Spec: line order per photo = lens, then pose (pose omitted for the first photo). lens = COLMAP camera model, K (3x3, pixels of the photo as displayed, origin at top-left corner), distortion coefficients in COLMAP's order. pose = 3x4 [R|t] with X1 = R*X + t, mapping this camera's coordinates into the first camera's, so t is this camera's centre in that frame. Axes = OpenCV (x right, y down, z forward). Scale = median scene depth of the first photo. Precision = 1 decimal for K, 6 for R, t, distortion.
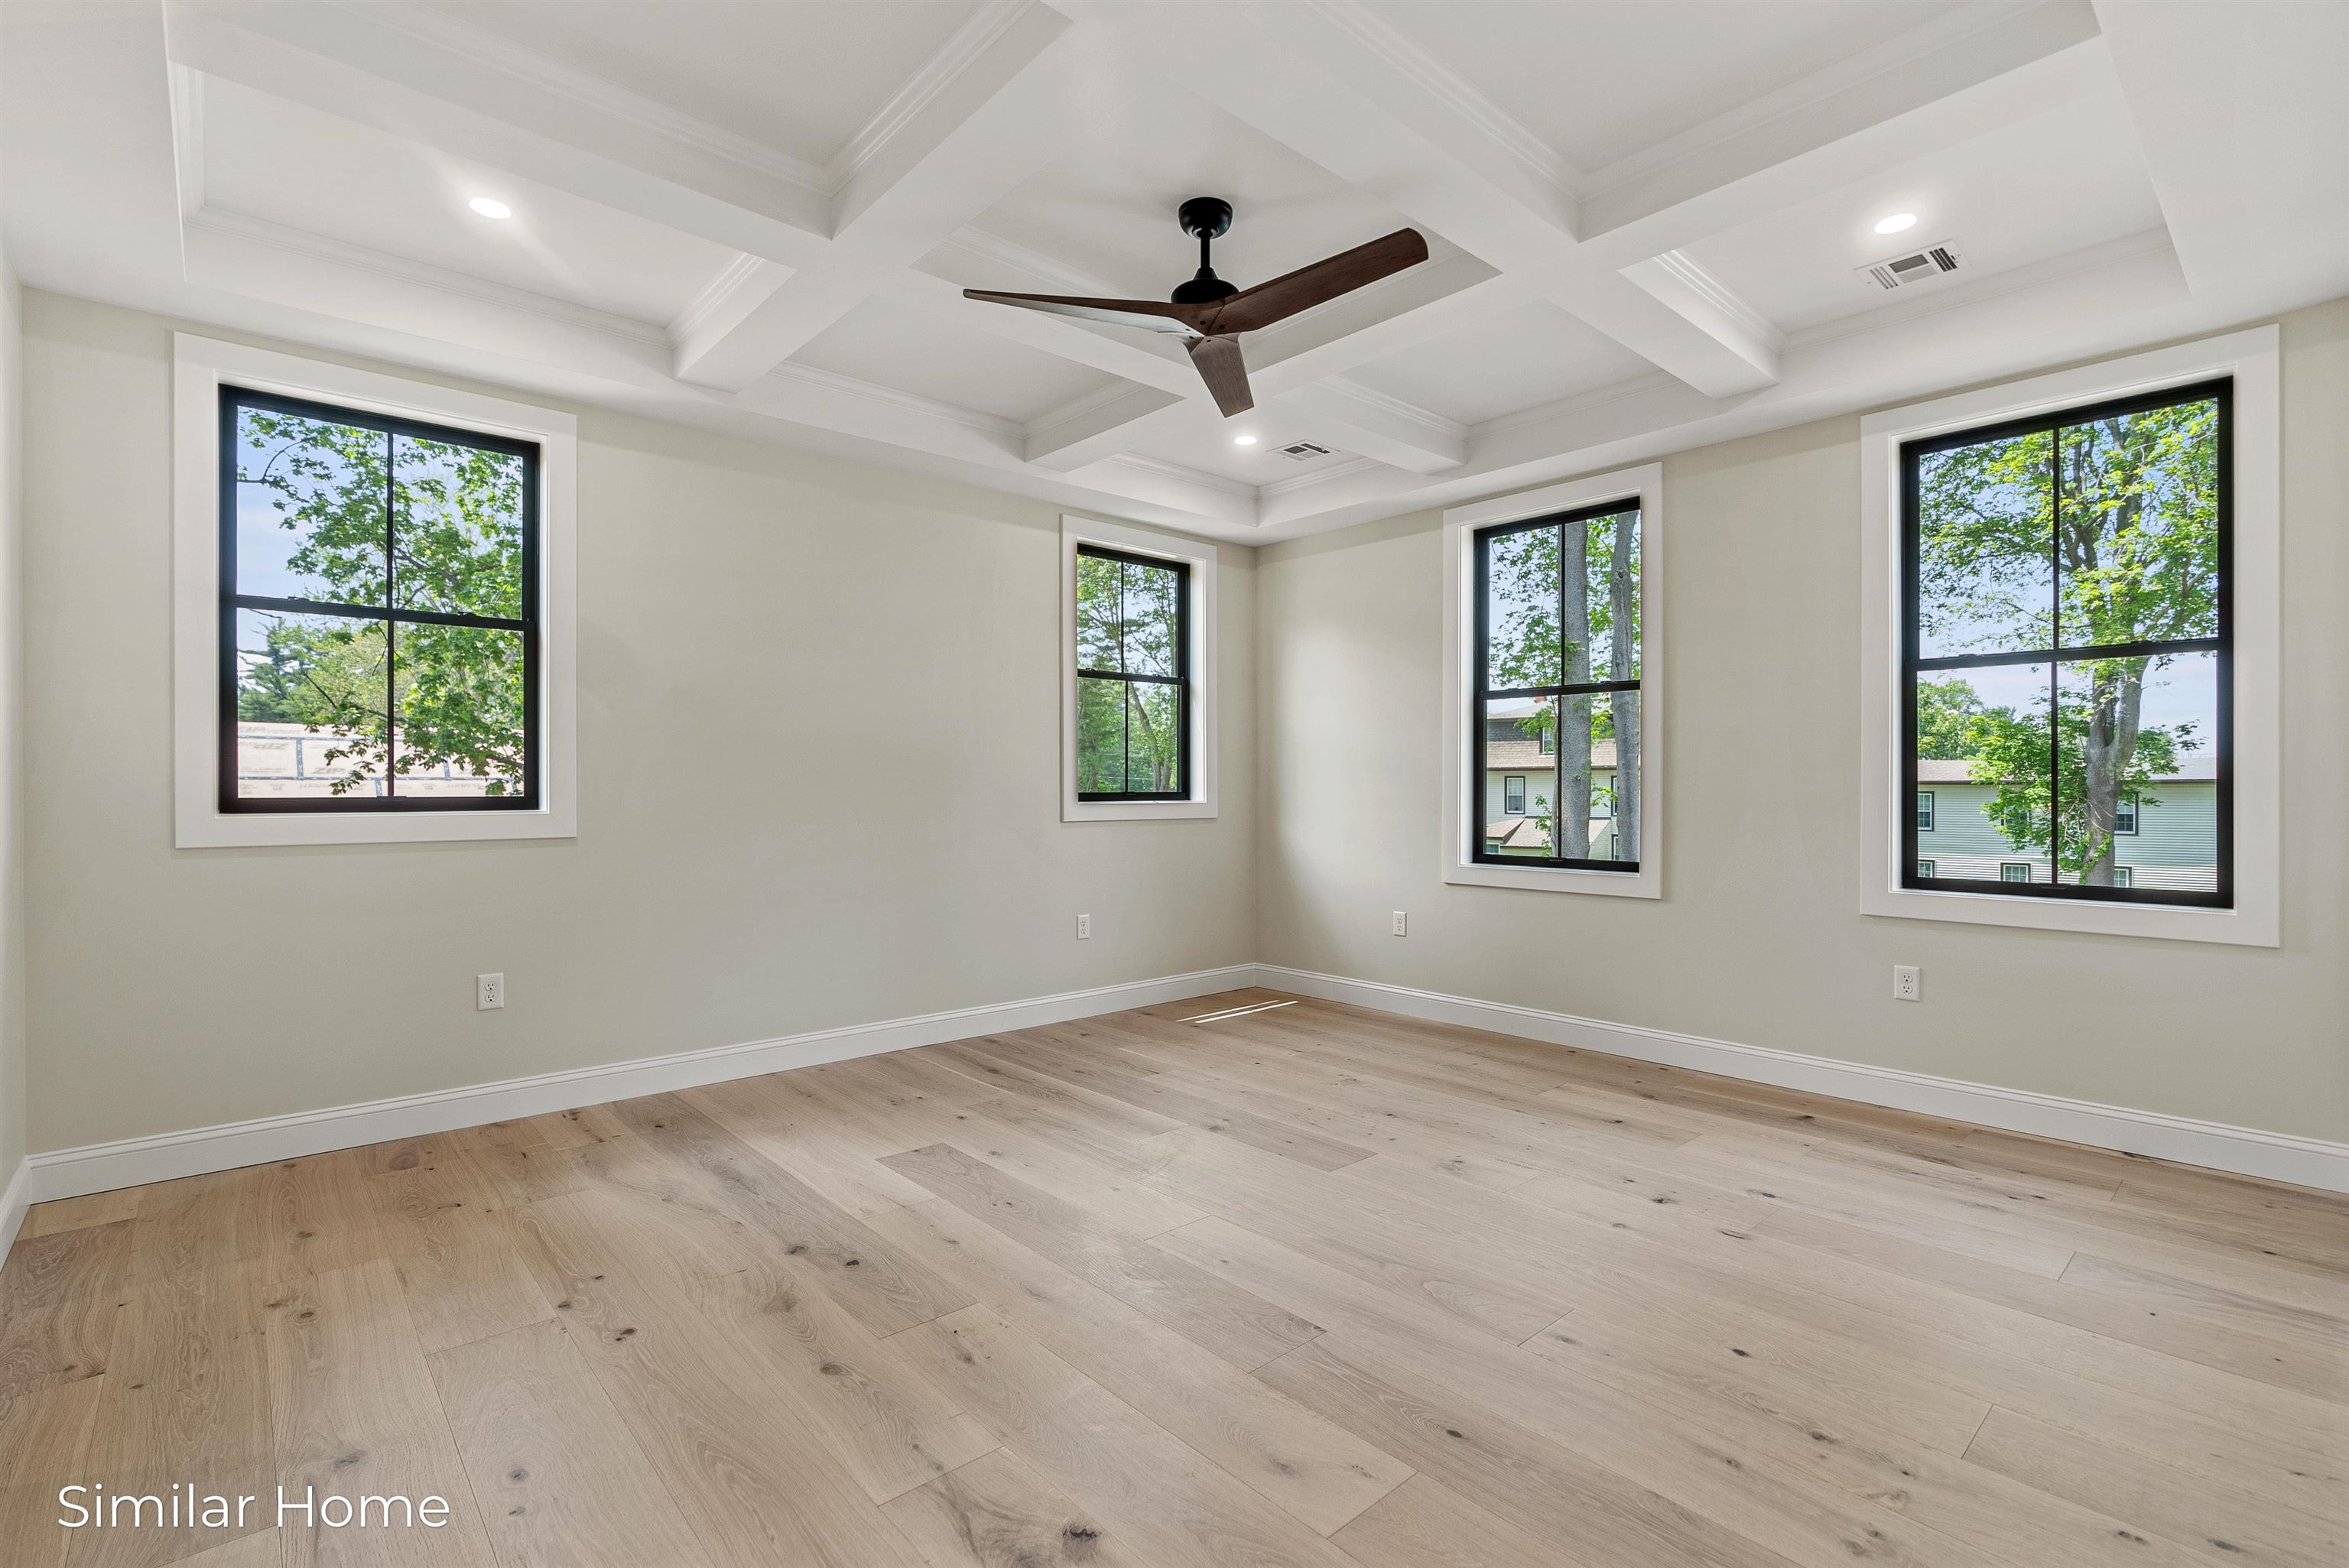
lens RADIAL K [[1067.7, 0, 1176.2], [0, 1067.7, 785.0], [0, 0, 1]] dist [-0.009893, 0.004283]
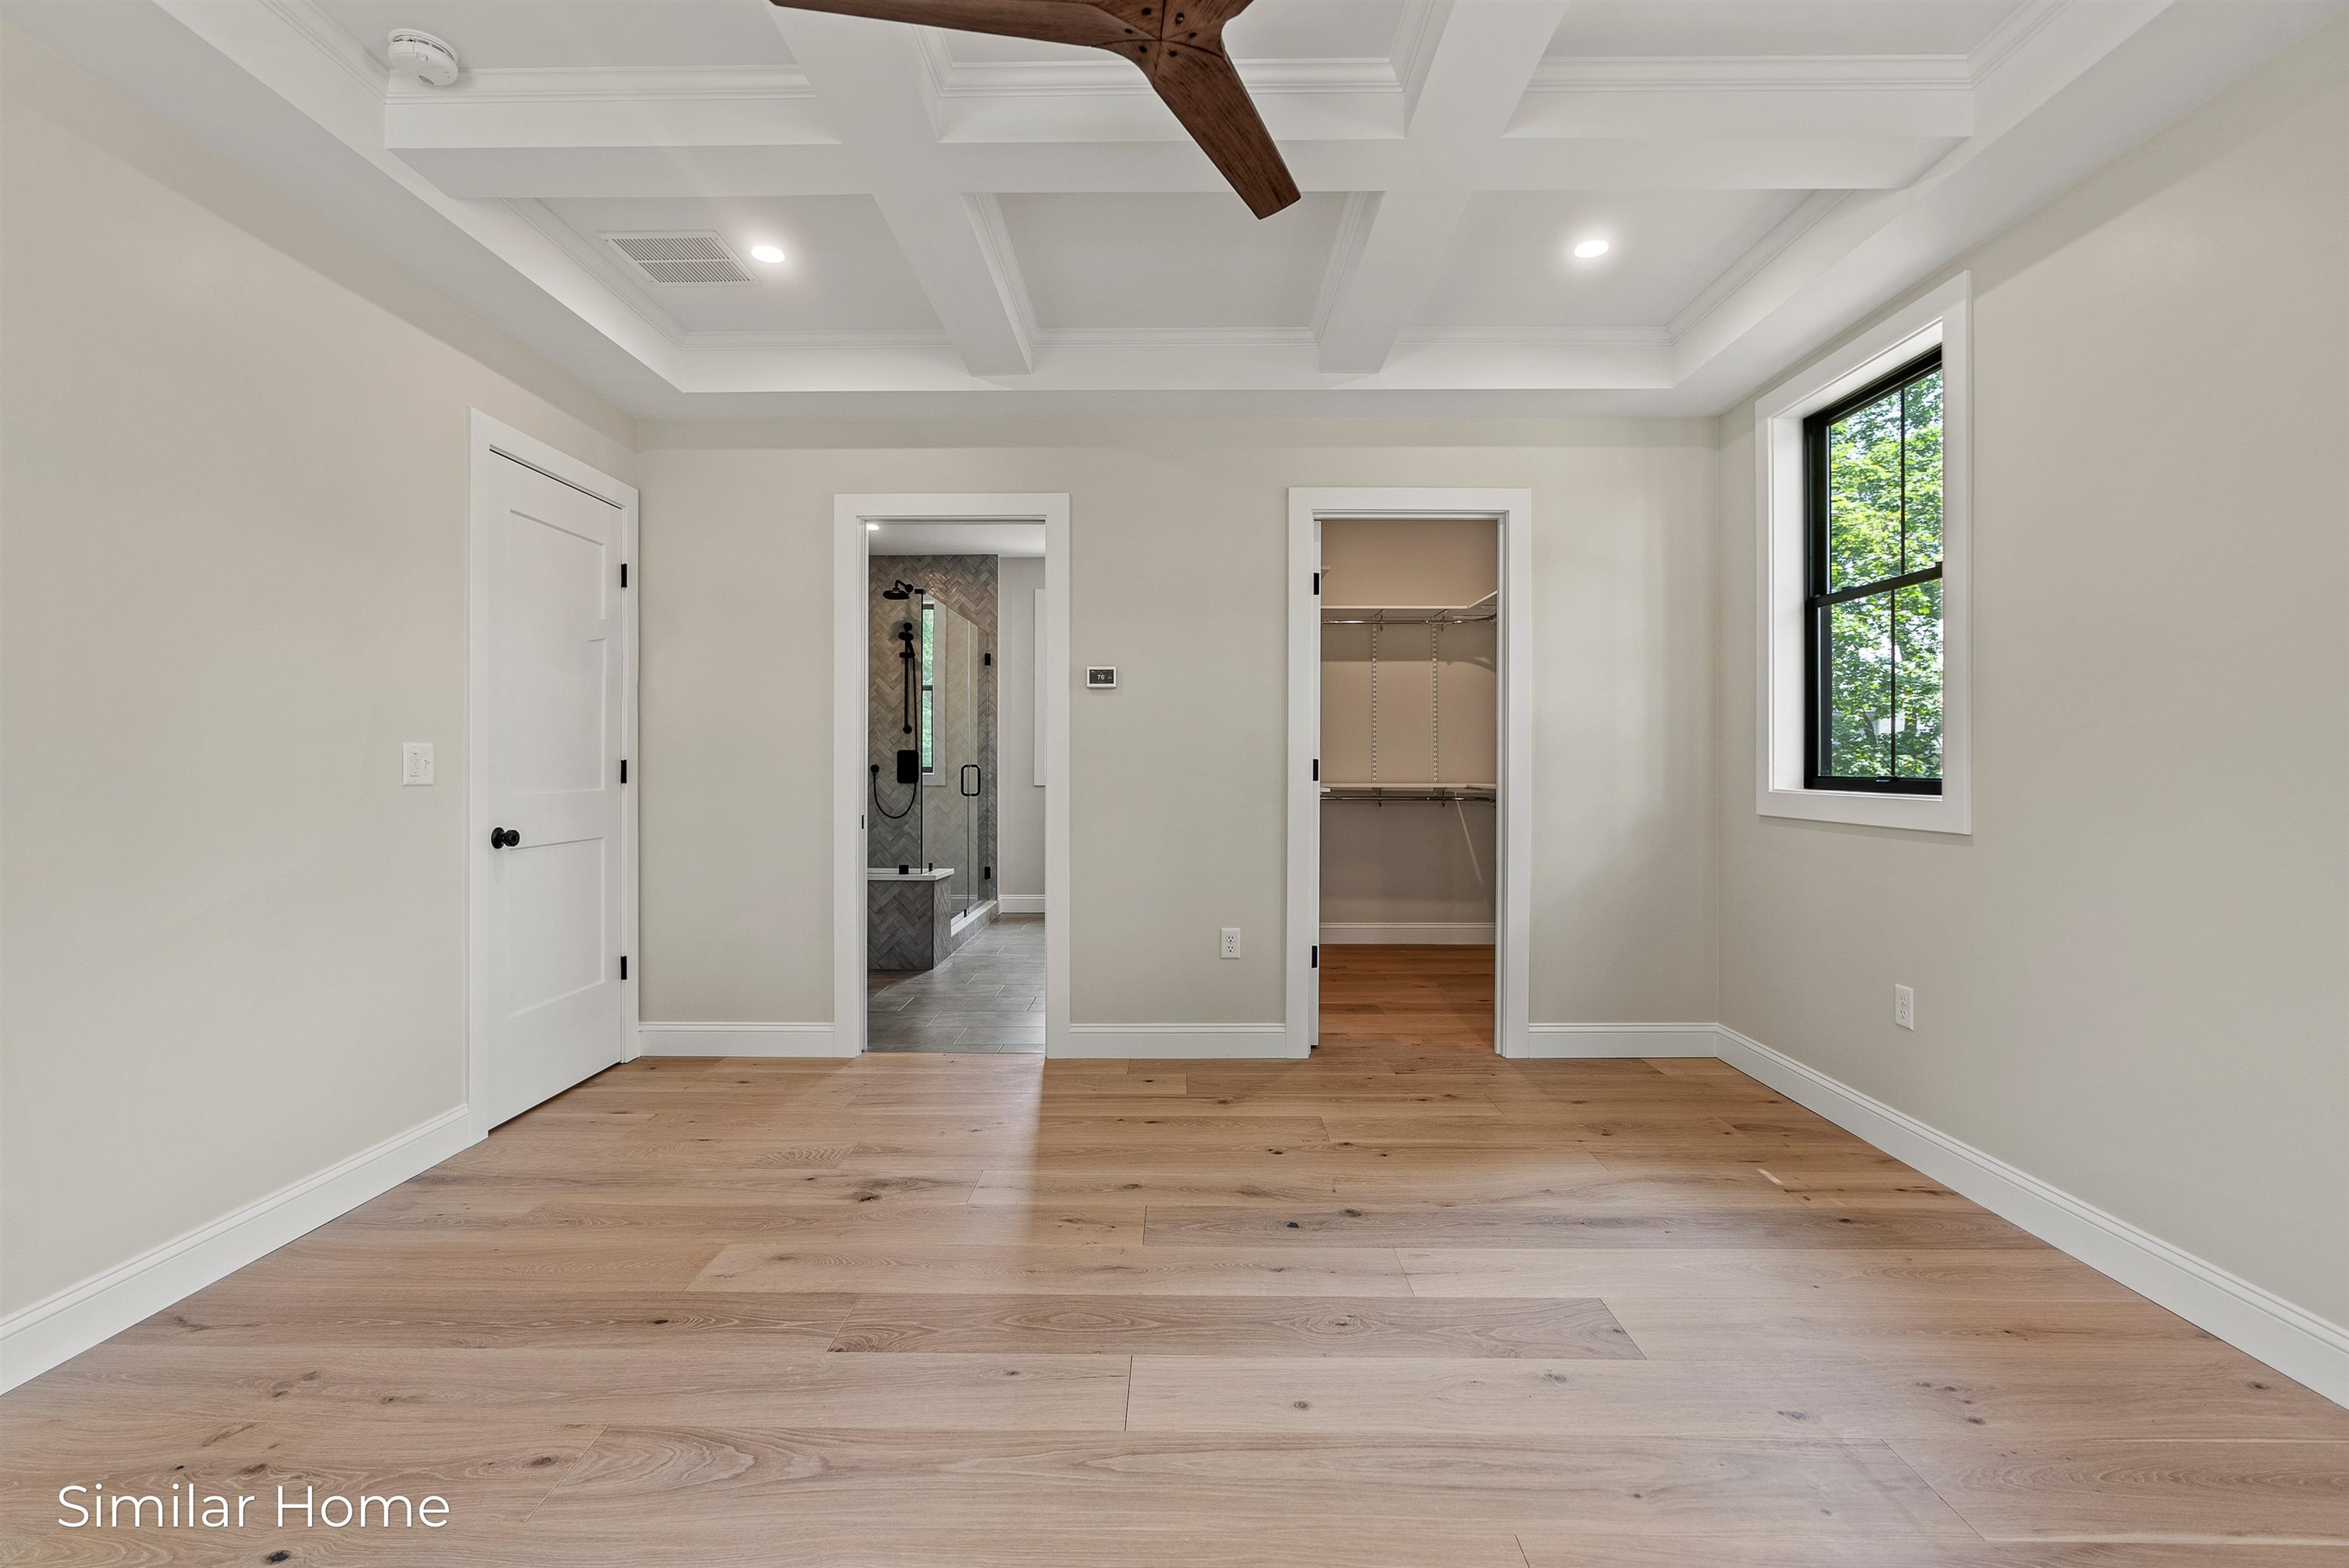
lens RADIAL K [[1067.7, 0, 1179.7], [0, 1067.7, 775.1], [0, 0, 1]] dist [-0.009893, 0.004283]
pose [[-0.673820, 0.008459, -0.738847, 0.572108], [0.000981, 0.999944, 0.010554, -0.004490], [0.738895, 0.006387, -0.673790, 1.713054]]
